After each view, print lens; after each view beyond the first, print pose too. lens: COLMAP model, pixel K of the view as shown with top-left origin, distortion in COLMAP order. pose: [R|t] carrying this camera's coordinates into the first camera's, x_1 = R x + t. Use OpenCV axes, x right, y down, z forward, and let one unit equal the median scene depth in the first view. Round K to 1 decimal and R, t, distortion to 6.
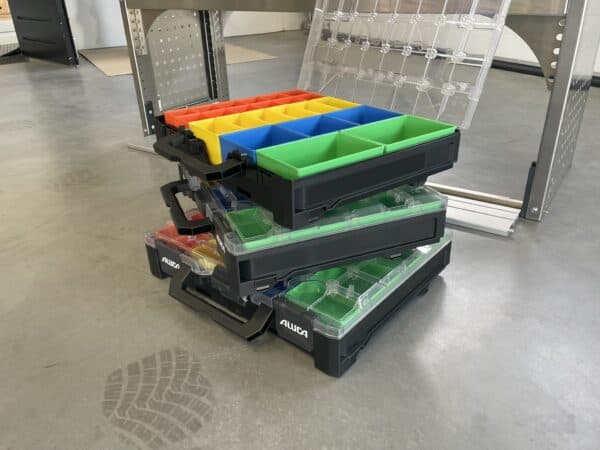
lens RADIAL K [[487.5, 0, 296.9], [0, 487.5, 227.3], [0, 0, 1]] dist [0.074036, -0.095506]
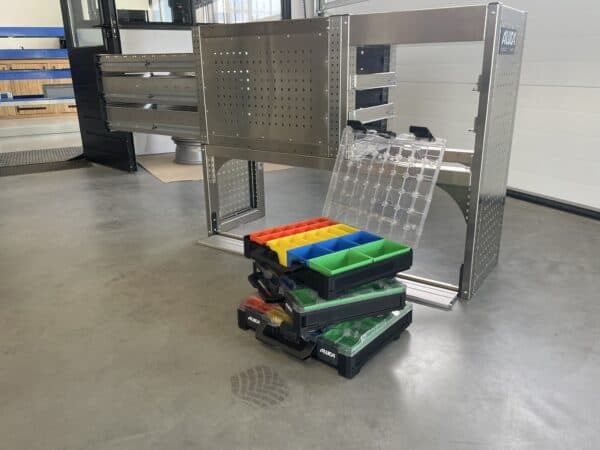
lens RADIAL K [[487.5, 0, 299.8], [0, 487.5, 216.4], [0, 0, 1]] dist [0.074036, -0.095506]
pose [[0.999878, 0.013192, 0.008345, -0.117713], [-0.011493, 0.983917, -0.178257, 0.018501], [-0.010563, 0.178139, 0.983949, -0.847017]]
